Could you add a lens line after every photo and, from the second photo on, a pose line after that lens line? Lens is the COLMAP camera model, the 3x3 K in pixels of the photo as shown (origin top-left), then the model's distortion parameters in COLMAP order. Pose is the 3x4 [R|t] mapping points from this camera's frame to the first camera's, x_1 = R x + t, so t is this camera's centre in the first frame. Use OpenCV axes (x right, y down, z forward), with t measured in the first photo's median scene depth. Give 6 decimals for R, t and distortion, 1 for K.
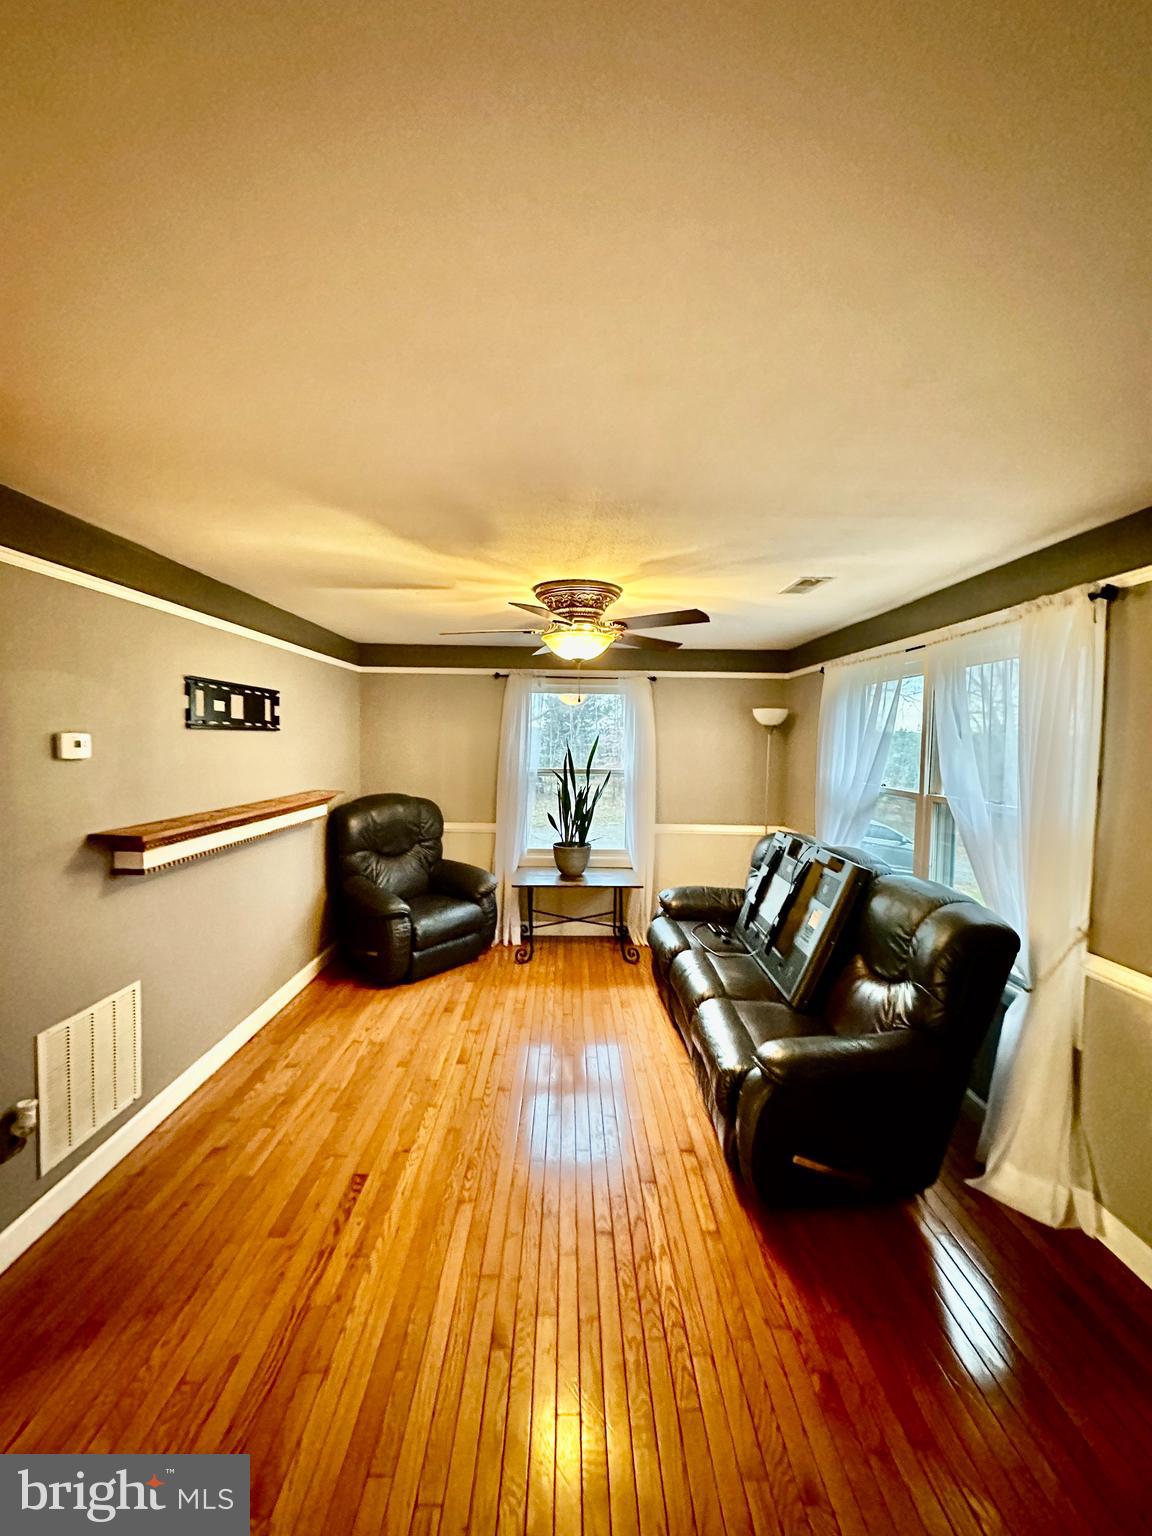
lens RADIAL K [[613.6, 0, 576.0], [0, 613.6, 766.1], [0, 0, 1]] dist [-0.002075, 0.000010]
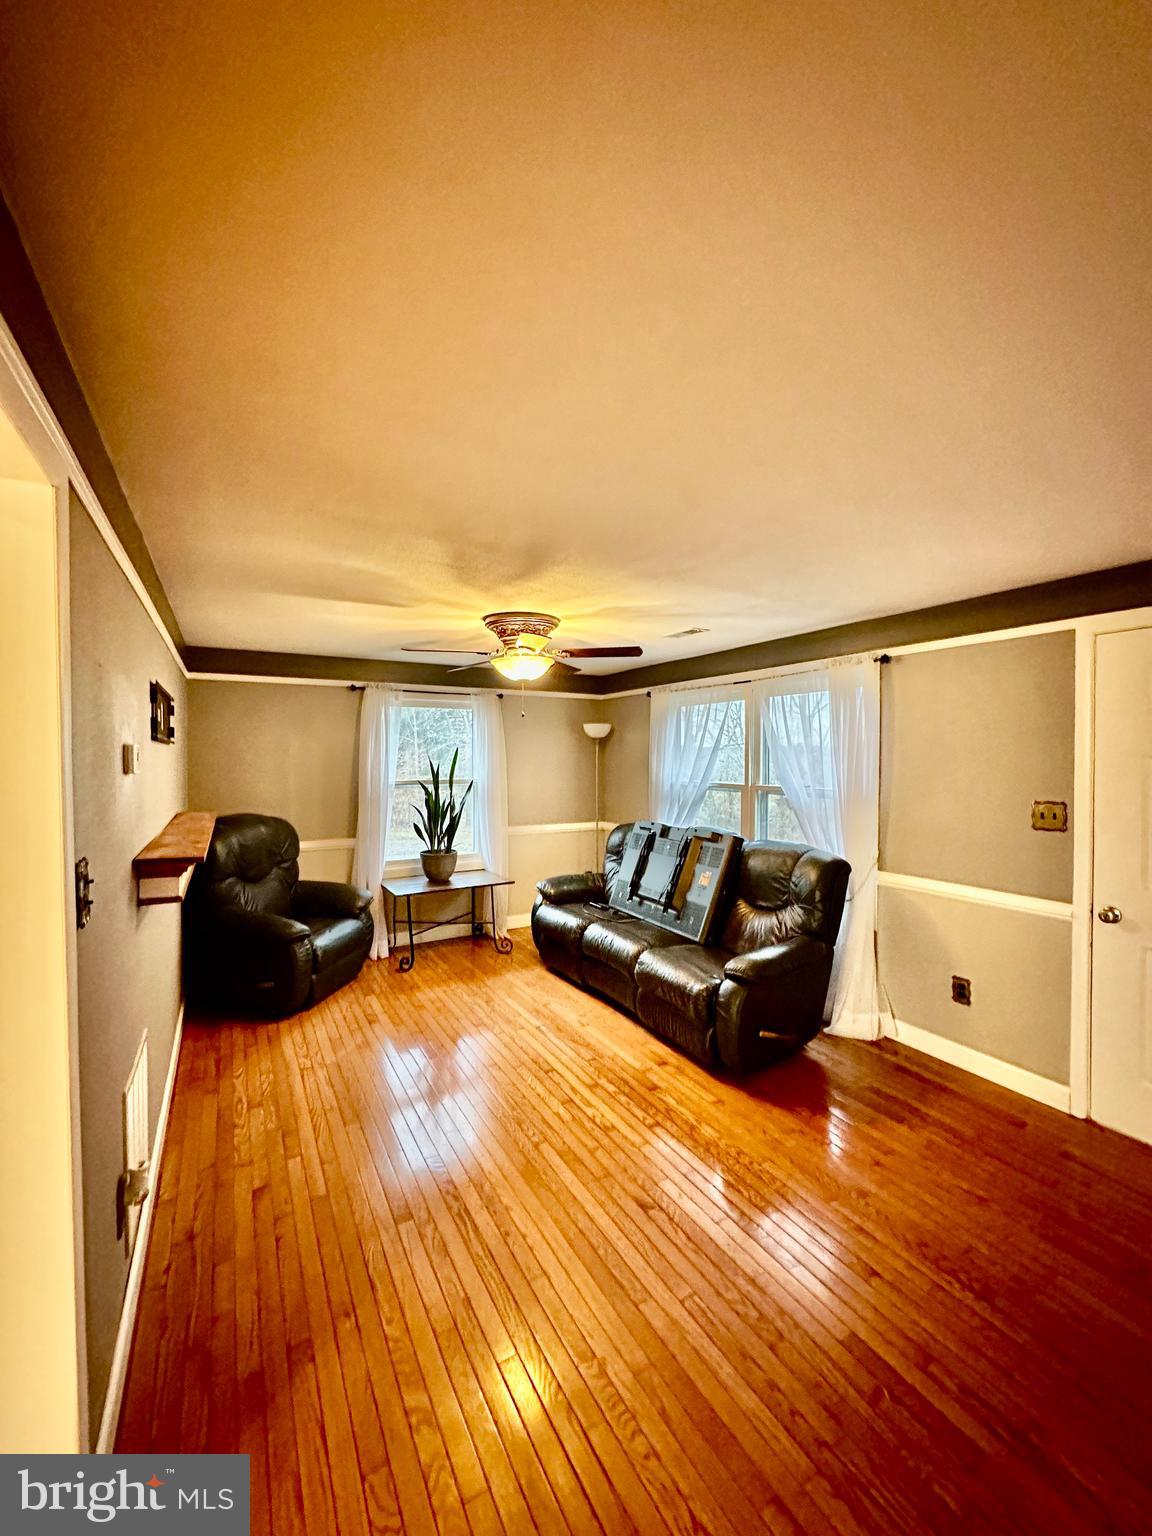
lens RADIAL K [[613.6, 0, 576.0], [0, 613.6, 766.1], [0, 0, 1]] dist [-0.002075, 0.000010]
pose [[0.877924, -0.025104, 0.478141, -0.361675], [0.036707, 0.999214, -0.014937, 0.007372], [-0.477390, 0.030665, 0.878156, -0.043793]]
